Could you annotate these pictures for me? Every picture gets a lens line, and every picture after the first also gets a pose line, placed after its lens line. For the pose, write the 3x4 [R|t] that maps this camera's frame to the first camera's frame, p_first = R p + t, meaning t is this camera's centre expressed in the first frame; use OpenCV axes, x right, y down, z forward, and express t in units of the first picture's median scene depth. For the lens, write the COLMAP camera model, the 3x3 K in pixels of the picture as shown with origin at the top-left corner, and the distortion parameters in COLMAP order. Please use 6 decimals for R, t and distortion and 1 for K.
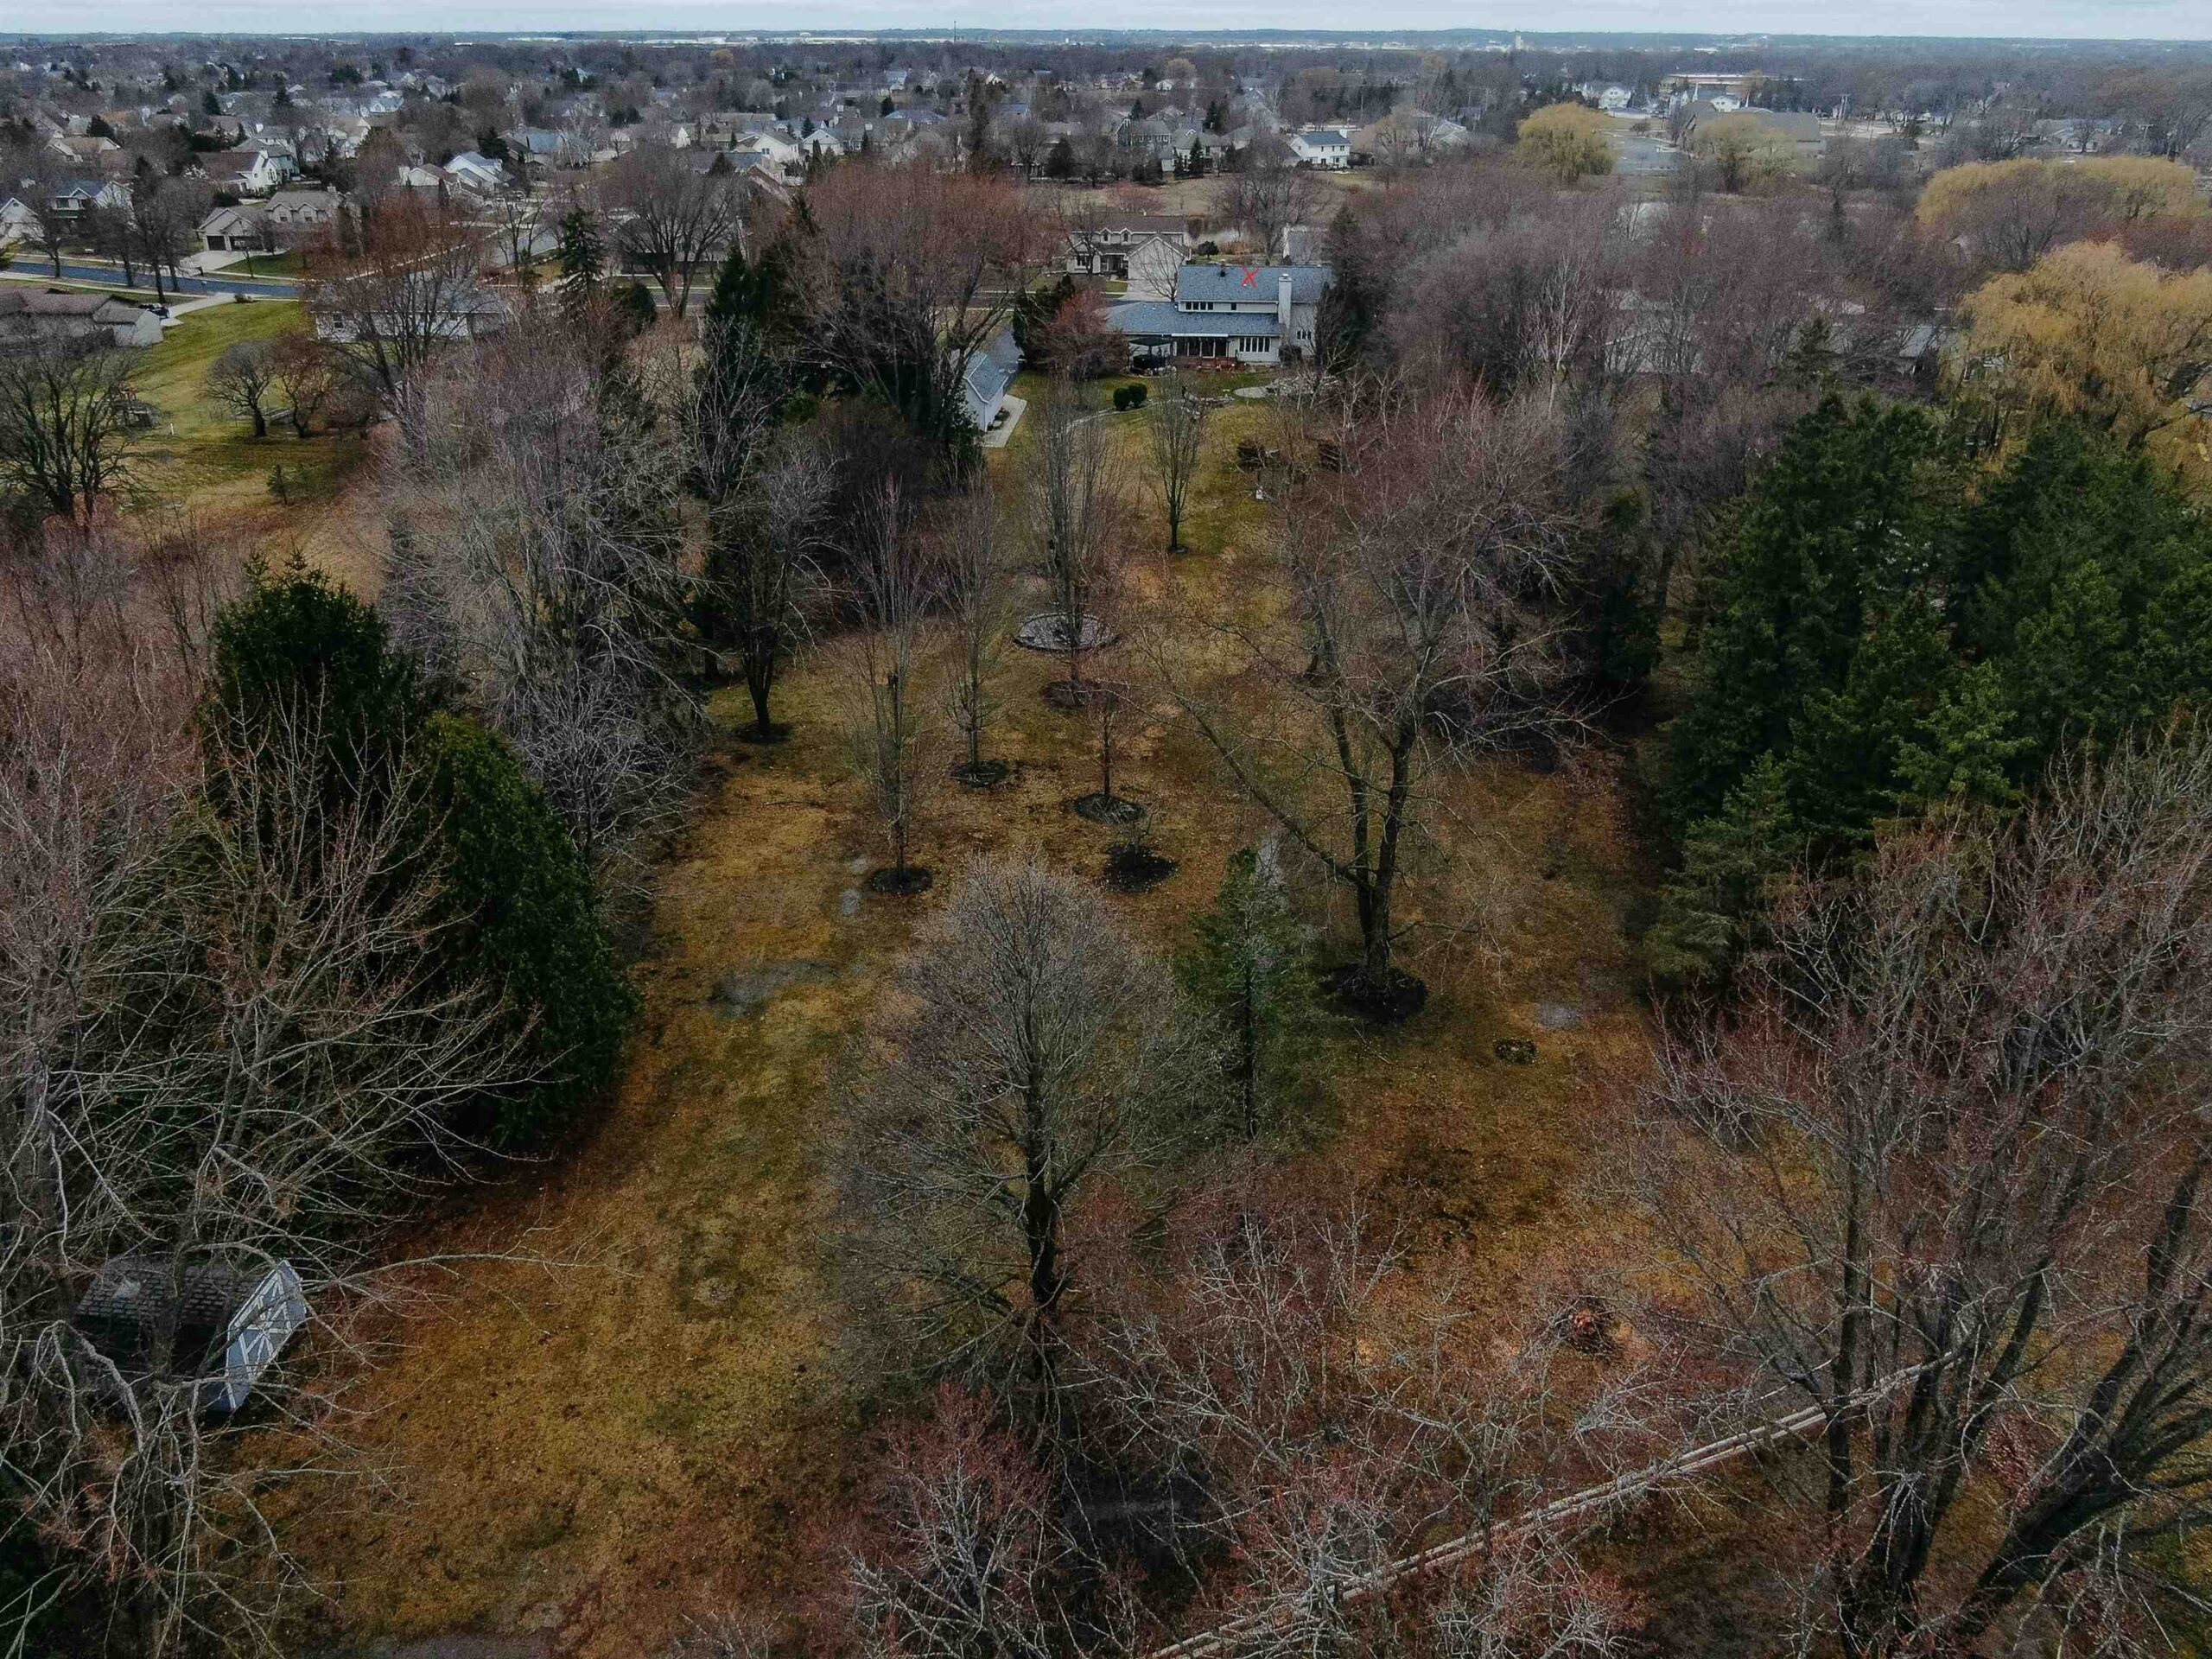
lens RADIAL K [[1518.7, 0, 1107.7], [0, 1518.7, 723.9], [0, 0, 1]] dist [-0.027887, 0.000901]
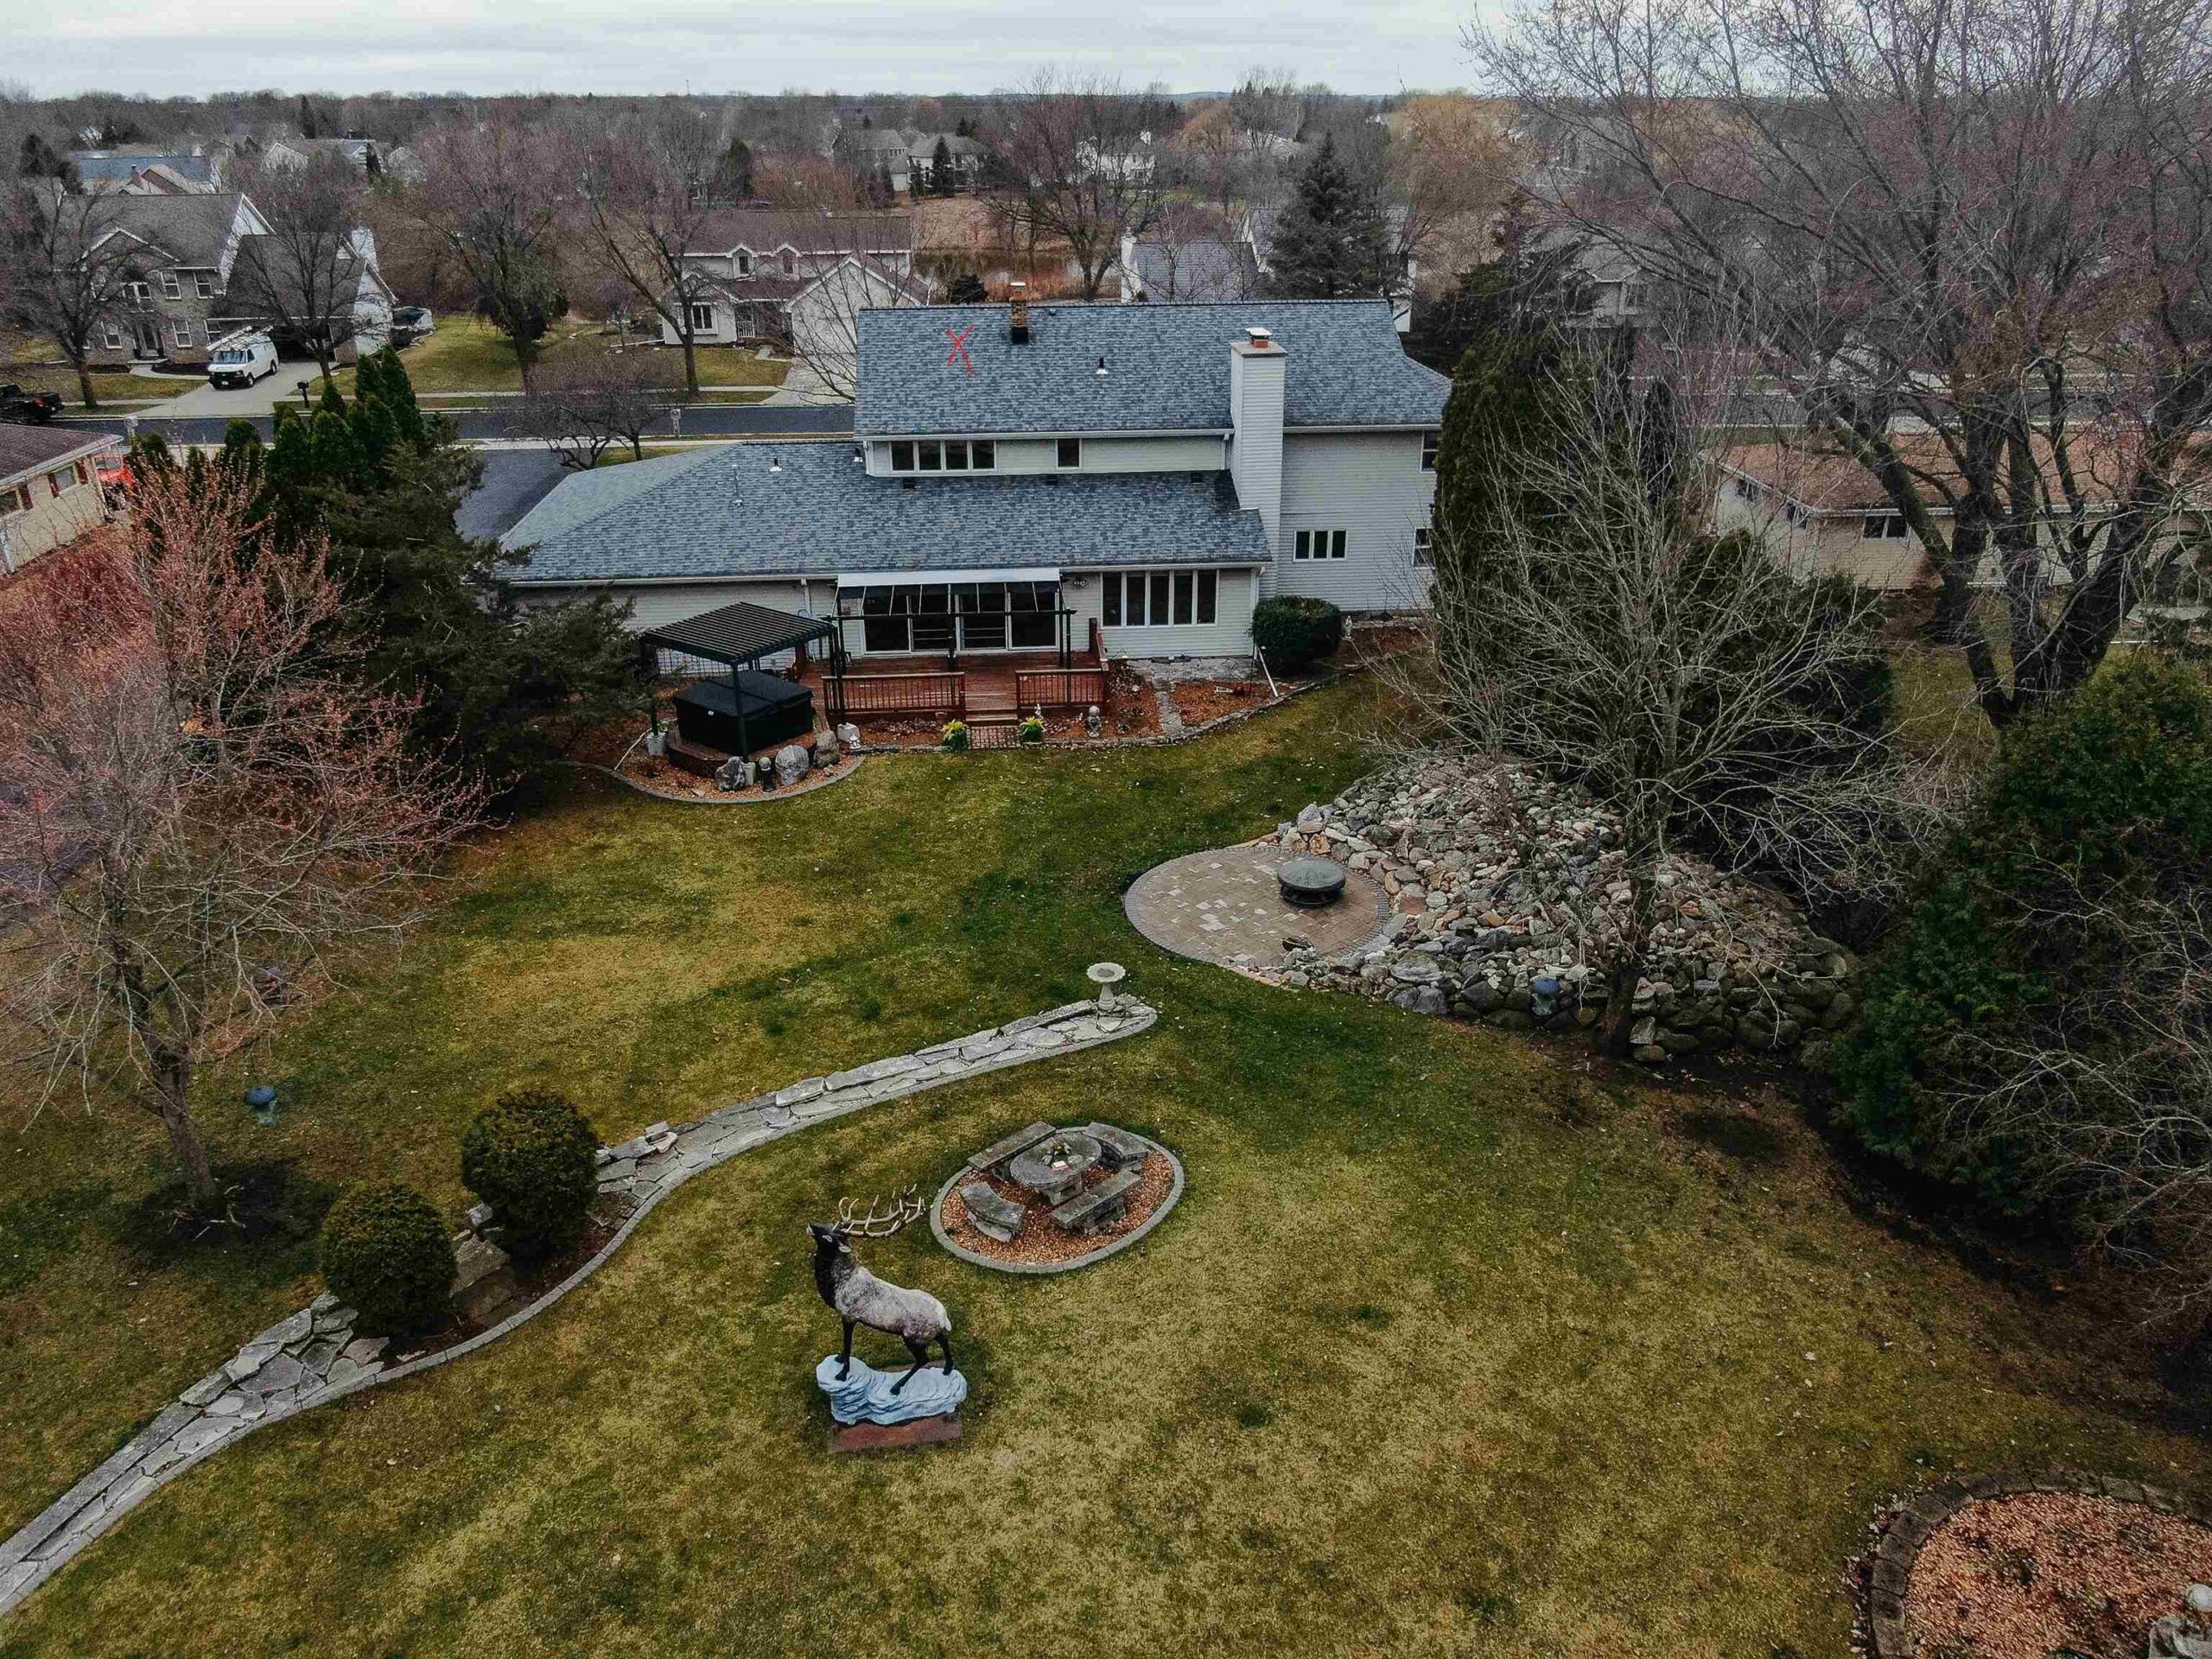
lens RADIAL K [[1572.8, 0, 1106.0], [0, 1572.8, 829.5], [0, 0, 1]] dist [-0.021834, 0.001851]
pose [[0.989147, -0.066207, 0.131171, 0.019460], [0.064449, 0.997766, 0.017608, -0.085841], [-0.132043, -0.008963, 0.991203, 0.290130]]
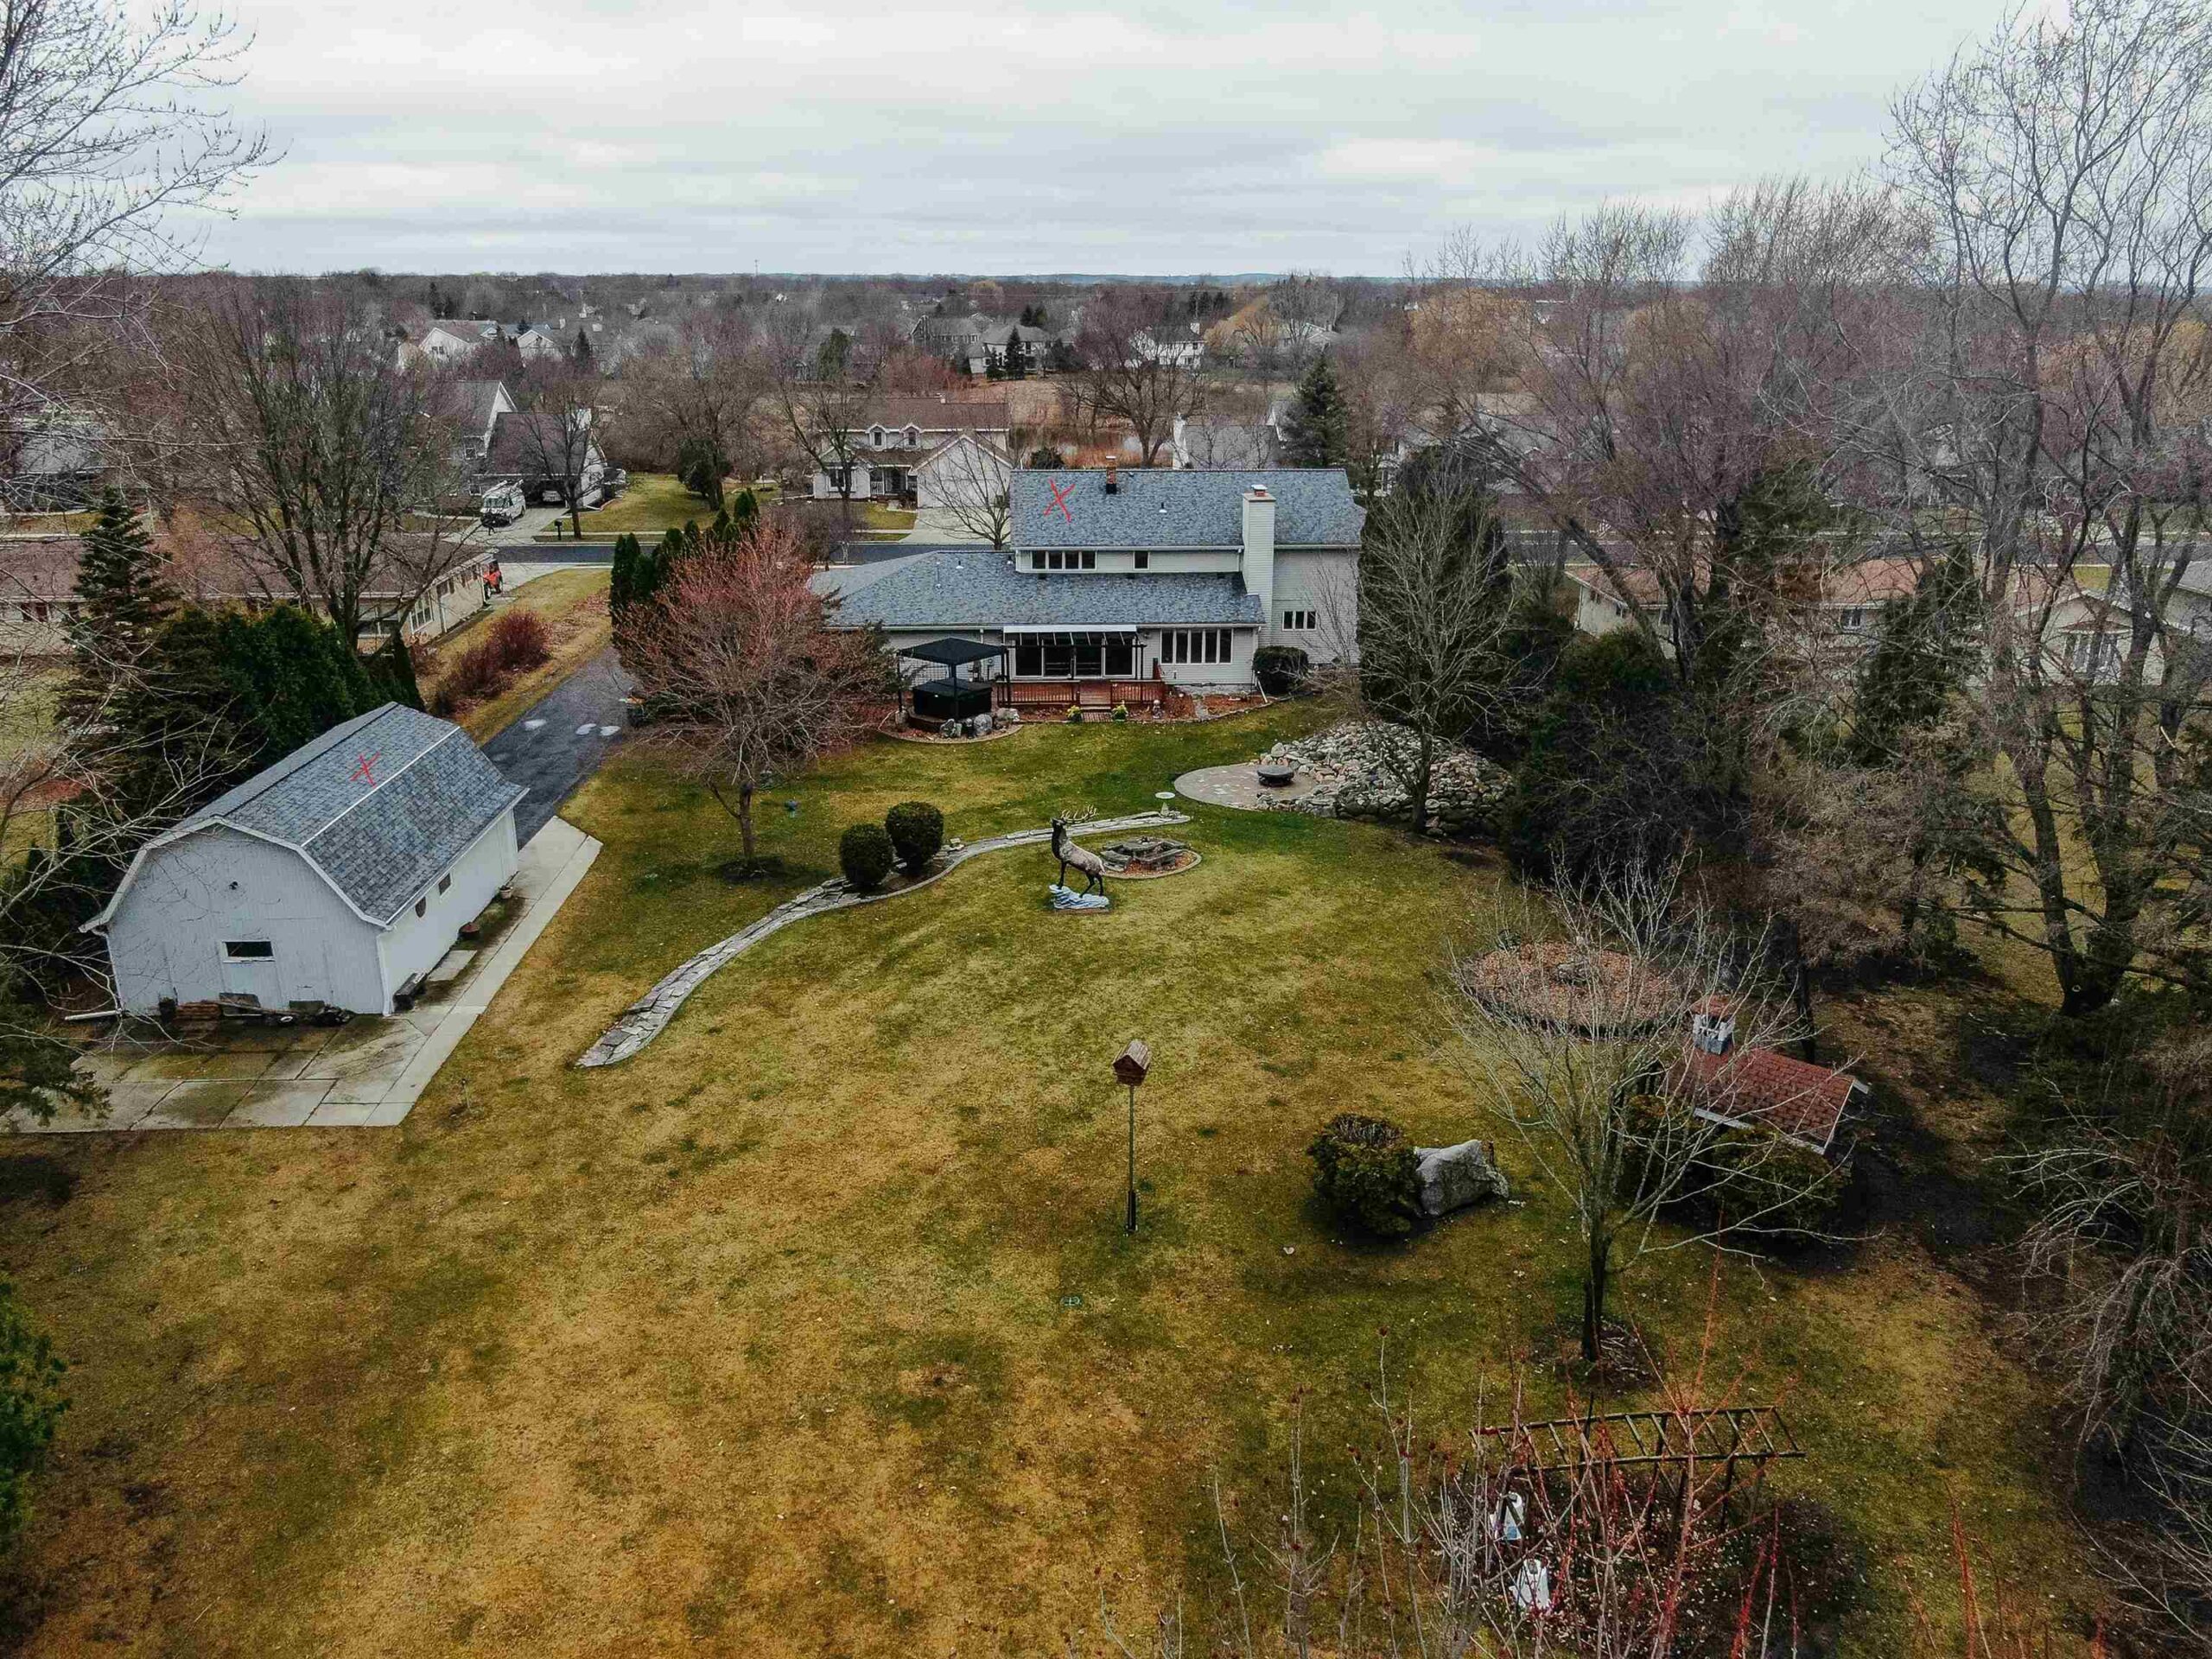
lens RADIAL K [[1572.8, 0, 1106.0], [0, 1572.8, 829.5], [0, 0, 1]] dist [-0.021834, 0.001851]
pose [[0.993243, -0.037067, 0.109978, 0.008040], [0.046415, 0.995410, -0.083691, -0.064654], [-0.106371, 0.088230, 0.990404, 0.224894]]
